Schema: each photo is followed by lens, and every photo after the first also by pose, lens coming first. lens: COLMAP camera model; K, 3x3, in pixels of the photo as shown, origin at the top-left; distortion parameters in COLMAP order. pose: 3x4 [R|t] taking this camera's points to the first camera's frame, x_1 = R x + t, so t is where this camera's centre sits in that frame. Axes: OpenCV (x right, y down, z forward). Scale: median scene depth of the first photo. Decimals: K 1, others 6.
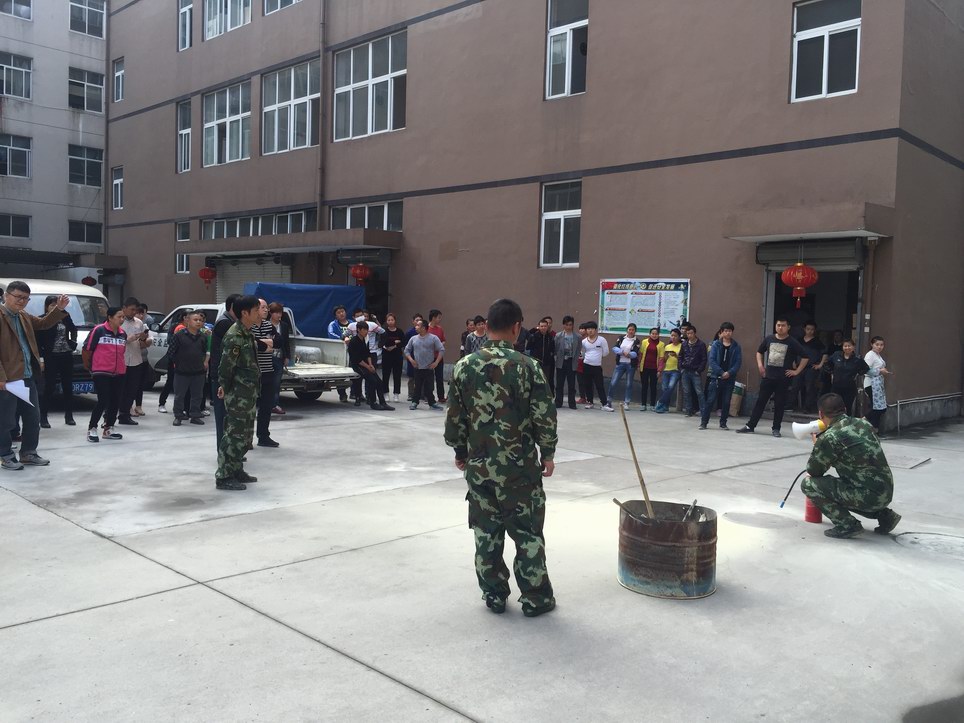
lens RADIAL K [[812.8, 0, 478.5], [0, 812.8, 355.6], [0, 0, 1]] dist [0.085182, -0.110579]
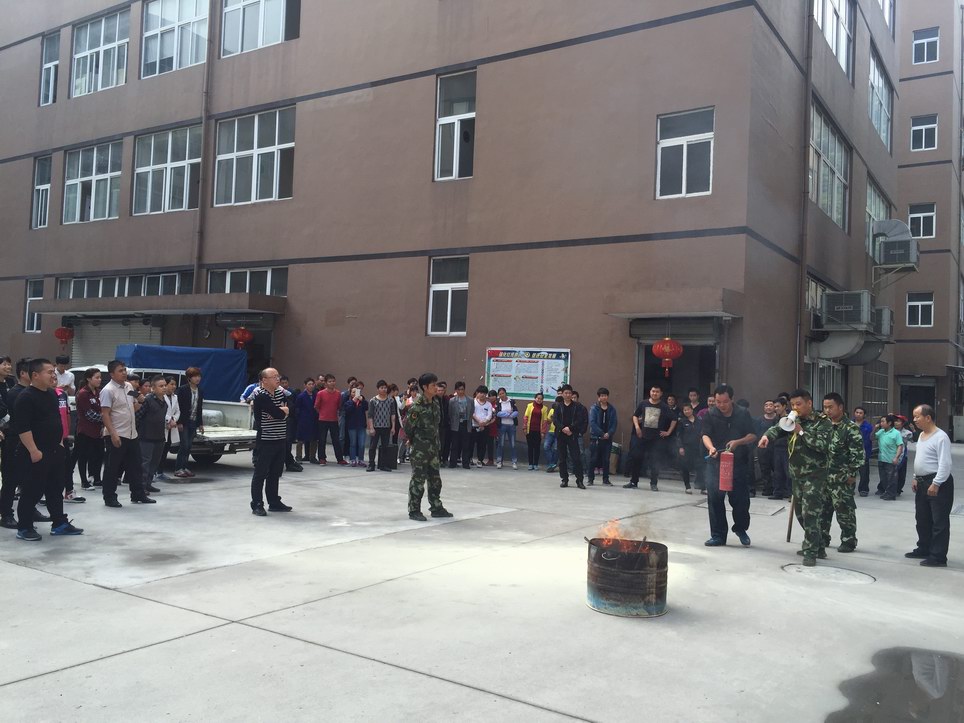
lens RADIAL K [[822.3, 0, 464.9], [0, 822.3, 358.6], [0, 0, 1]] dist [0.087778, -0.123374]
pose [[0.983047, 0.014231, 0.182802, -0.084436], [-0.000607, 0.997230, -0.074373, 0.001843], [-0.183354, 0.073001, 0.980333, -0.064287]]
